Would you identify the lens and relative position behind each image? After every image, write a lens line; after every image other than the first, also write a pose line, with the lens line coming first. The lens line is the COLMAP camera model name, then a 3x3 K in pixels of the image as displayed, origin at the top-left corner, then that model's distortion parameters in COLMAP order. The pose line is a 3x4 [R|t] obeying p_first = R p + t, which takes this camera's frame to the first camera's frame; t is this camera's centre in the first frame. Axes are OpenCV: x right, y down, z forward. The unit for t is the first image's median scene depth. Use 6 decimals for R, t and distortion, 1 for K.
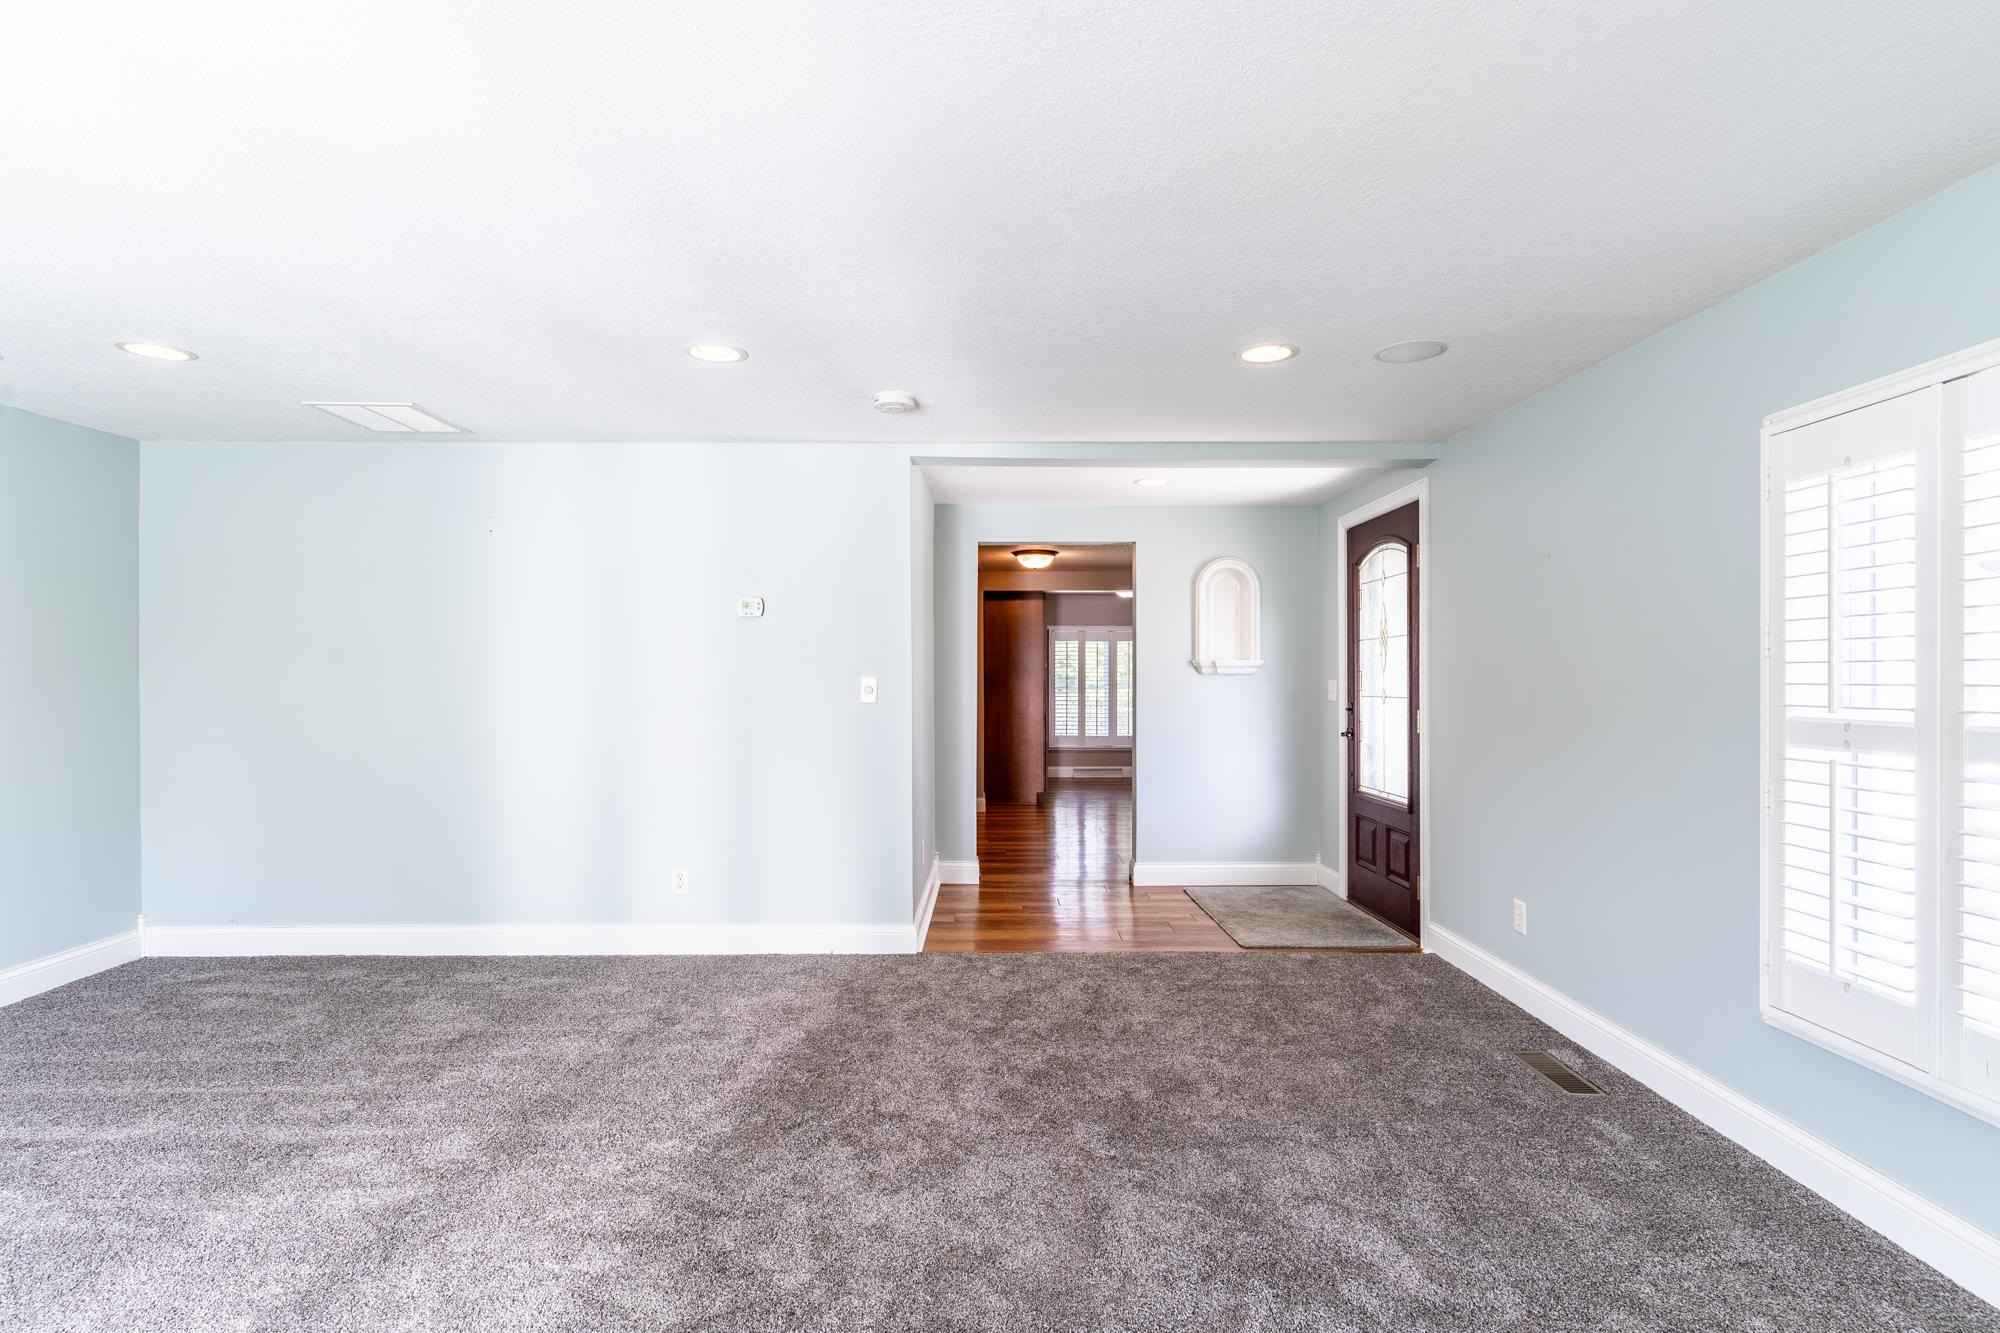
lens RADIAL K [[965.5, 0, 1003.9], [0, 965.5, 677.2], [0, 0, 1]] dist [0.002944, 0.000675]
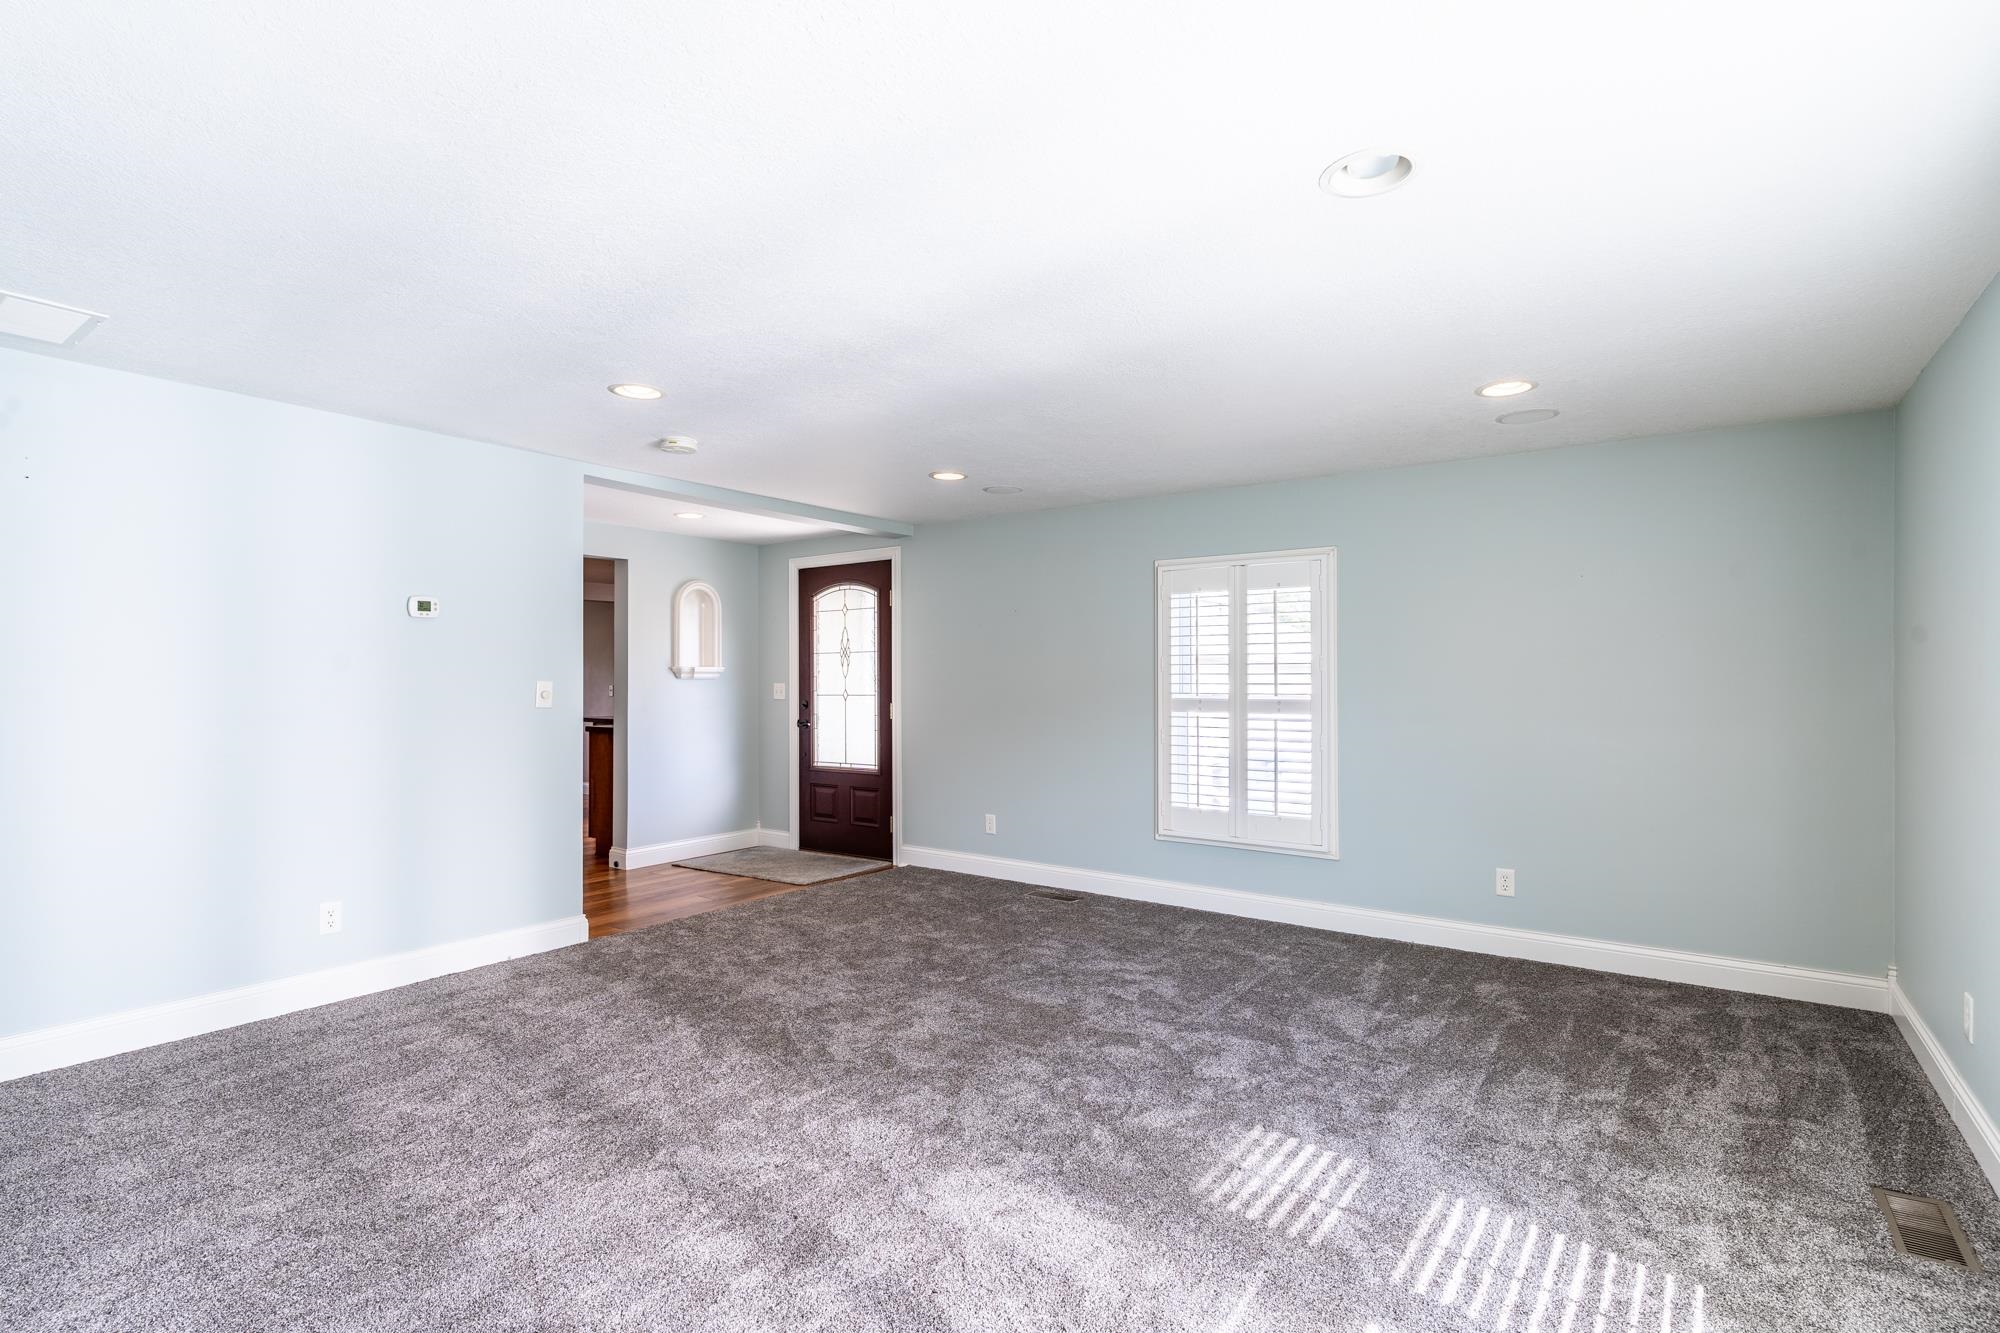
lens RADIAL K [[965.5, 0, 1003.9], [0, 965.5, 677.2], [0, 0, 1]] dist [0.002944, 0.000675]
pose [[0.590755, -0.001395, 0.806850, -0.688205], [0.002800, 0.999996, -0.000320, -0.004584], [-0.806846, 0.002448, 0.590756, -0.004470]]
